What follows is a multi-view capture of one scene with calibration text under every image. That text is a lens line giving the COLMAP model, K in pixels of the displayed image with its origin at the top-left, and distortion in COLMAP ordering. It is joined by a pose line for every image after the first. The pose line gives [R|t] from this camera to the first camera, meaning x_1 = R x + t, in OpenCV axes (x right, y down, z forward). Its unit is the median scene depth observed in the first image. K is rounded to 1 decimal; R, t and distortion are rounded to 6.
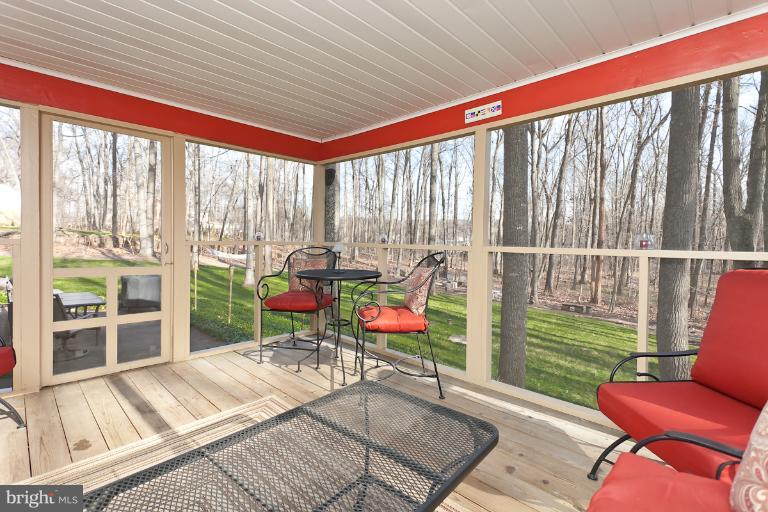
lens RADIAL K [[359.1, 0, 382.3], [0, 359.1, 249.0], [0, 0, 1]] dist [-0.003364, 0.000690]
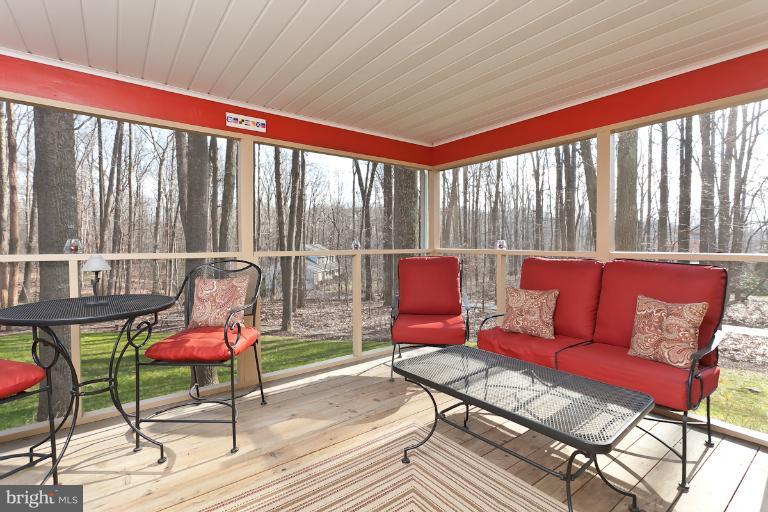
lens RADIAL K [[359.1, 0, 382.3], [0, 359.1, 249.0], [0, 0, 1]] dist [-0.003364, 0.000690]
pose [[0.152539, -0.019741, 0.988100, -0.714165], [0.030323, 0.999423, 0.015286, -0.019493], [-0.987832, 0.027631, 0.153050, 0.474963]]
